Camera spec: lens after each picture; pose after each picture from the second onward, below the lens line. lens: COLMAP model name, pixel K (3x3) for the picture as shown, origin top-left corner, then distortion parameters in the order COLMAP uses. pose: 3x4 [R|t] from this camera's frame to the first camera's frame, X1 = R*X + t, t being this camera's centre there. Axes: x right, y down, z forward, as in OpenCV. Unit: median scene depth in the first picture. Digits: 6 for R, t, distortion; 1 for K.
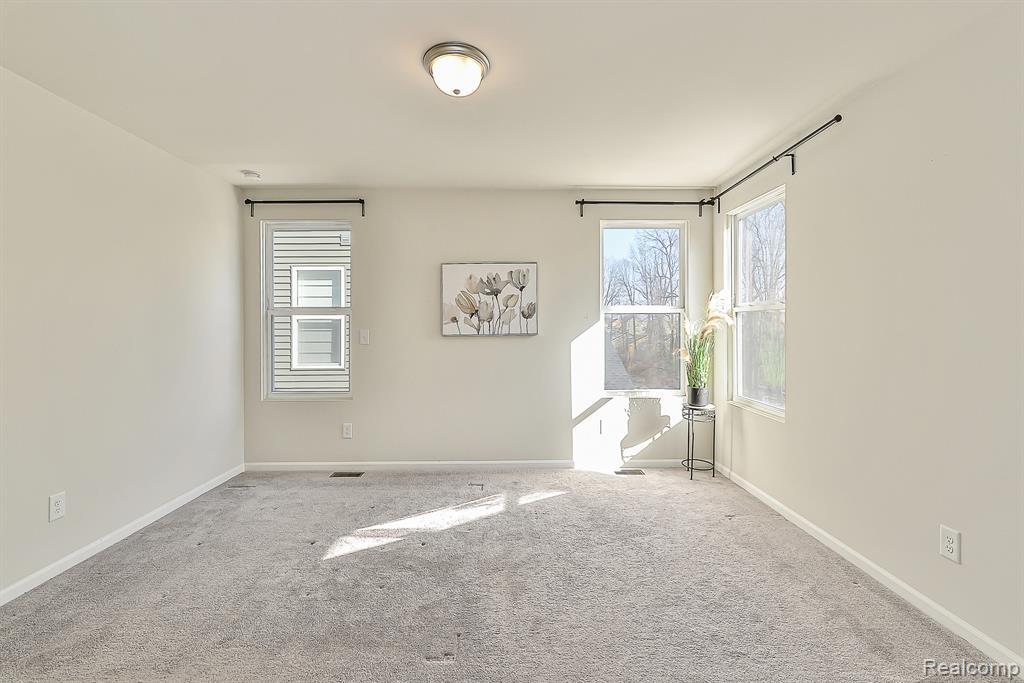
lens RADIAL K [[447.0, 0, 511.7], [0, 447.0, 330.1], [0, 0, 1]] dist [-0.000929, -0.000210]
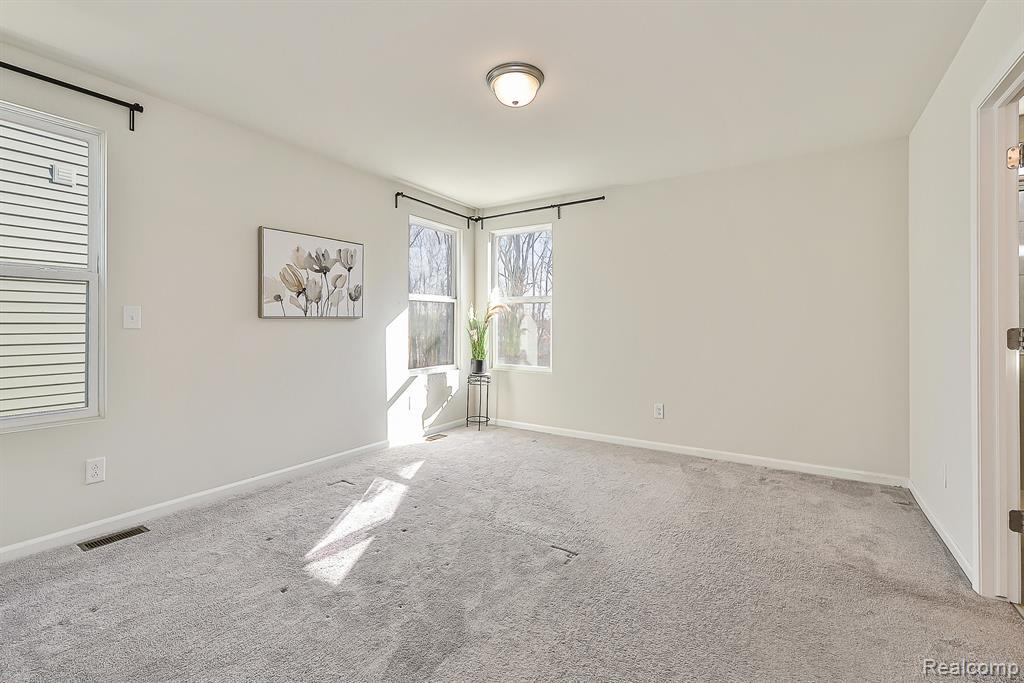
lens RADIAL K [[442.1, 0, 515.5], [0, 442.1, 325.4], [0, 0, 1]] dist [0.010563, -0.000002]
pose [[0.551366, 0.003901, 0.834255, -0.568431], [0.005002, 0.999956, -0.007982, 0.035905], [-0.834249, 0.008574, 0.551322, 0.186664]]
